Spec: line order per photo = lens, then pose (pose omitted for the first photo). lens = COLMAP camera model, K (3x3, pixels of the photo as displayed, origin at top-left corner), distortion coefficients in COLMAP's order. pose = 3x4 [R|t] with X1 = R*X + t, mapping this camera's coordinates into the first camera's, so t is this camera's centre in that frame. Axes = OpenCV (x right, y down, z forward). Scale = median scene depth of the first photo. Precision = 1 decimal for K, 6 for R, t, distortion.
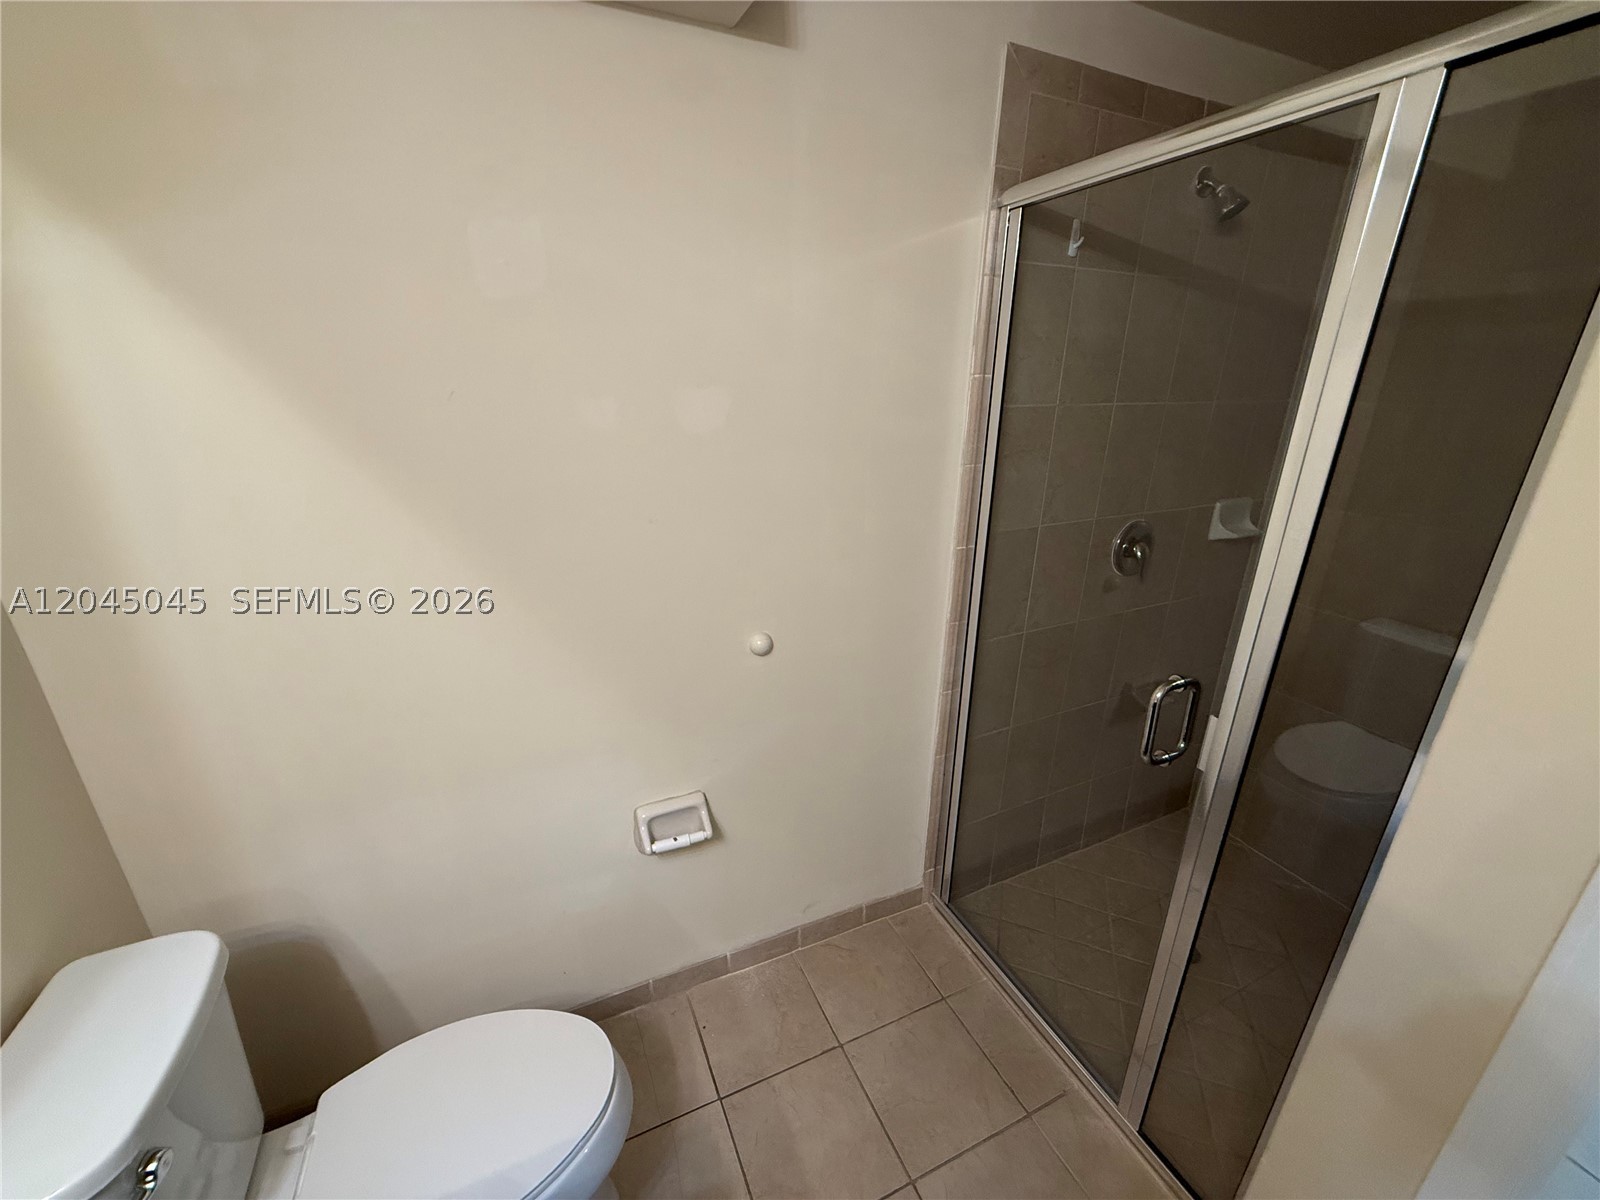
lens RADIAL K [[633.9, 0, 799.8], [0, 633.9, 592.2], [0, 0, 1]] dist [-0.001079, -0.000100]
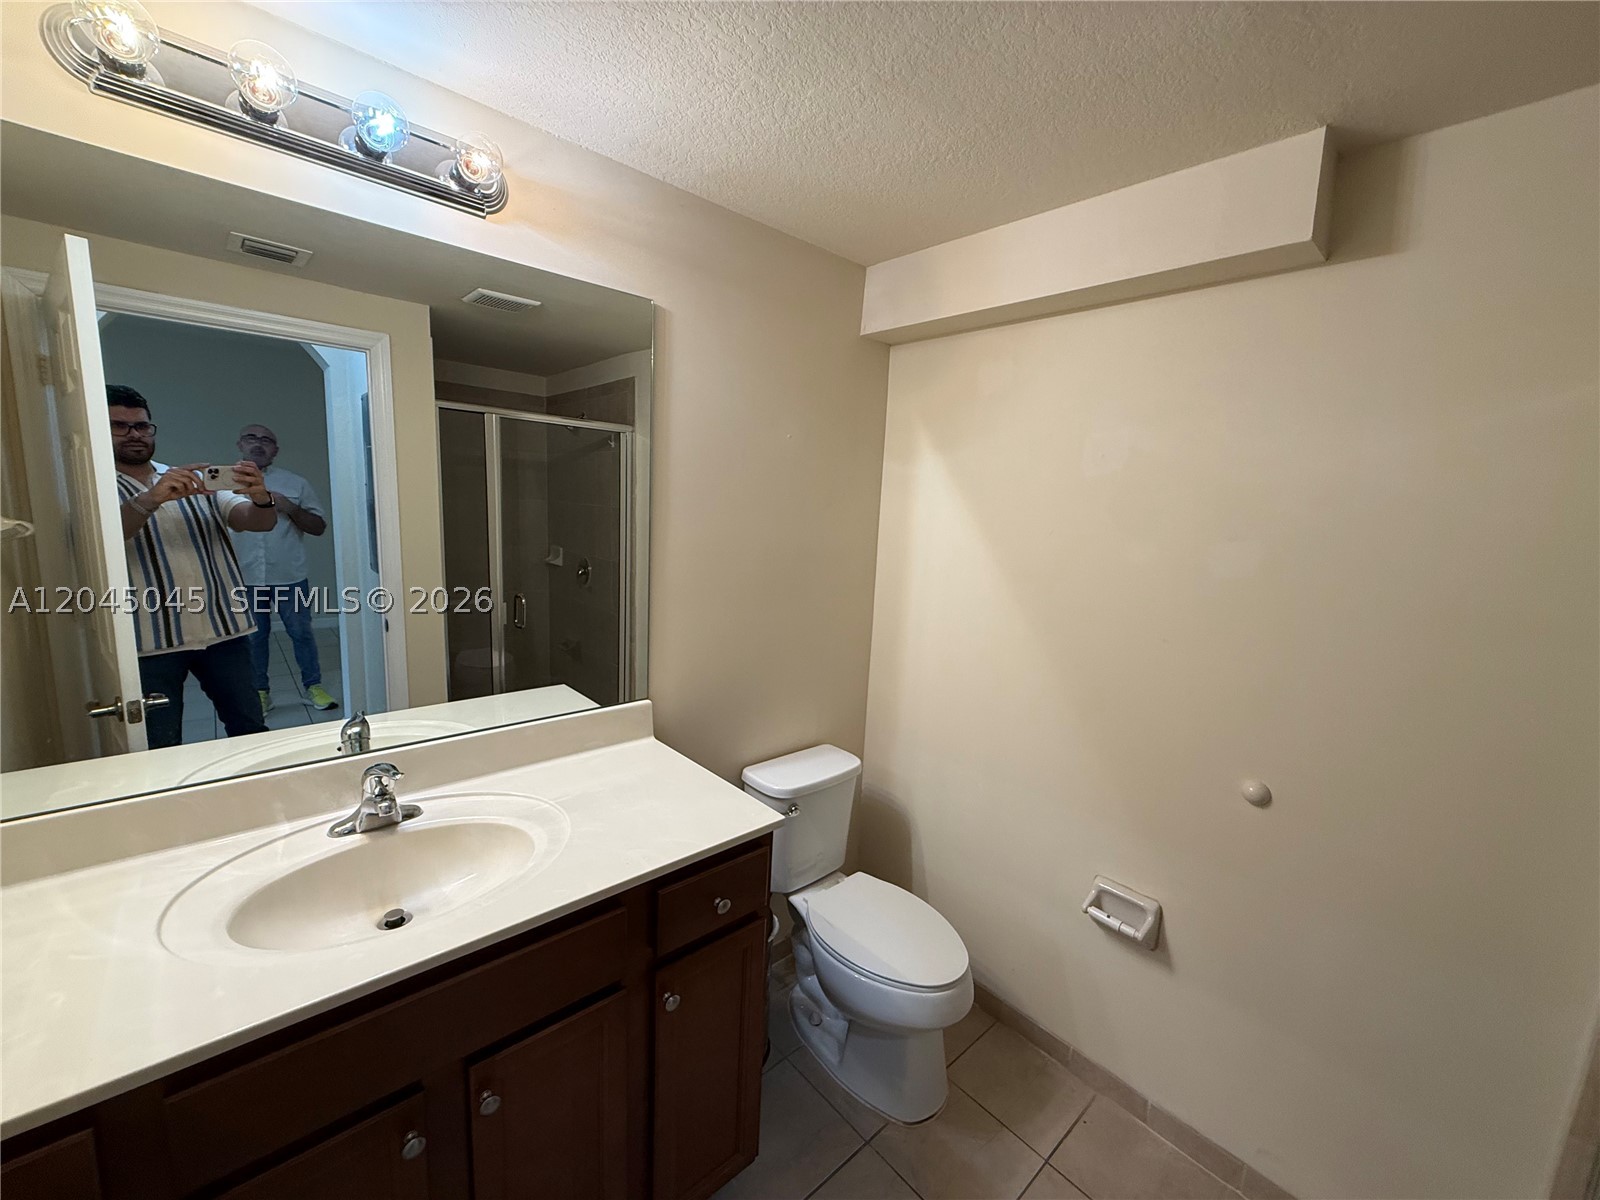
lens RADIAL K [[633.9, 0, 800.8], [0, 633.9, 602.8], [0, 0, 1]] dist [-0.001079, -0.000100]
pose [[0.301362, 0.159045, -0.940152, 0.589456], [-0.363036, 0.930868, 0.041105, 0.025743], [0.881695, 0.328922, 0.338267, -0.039255]]
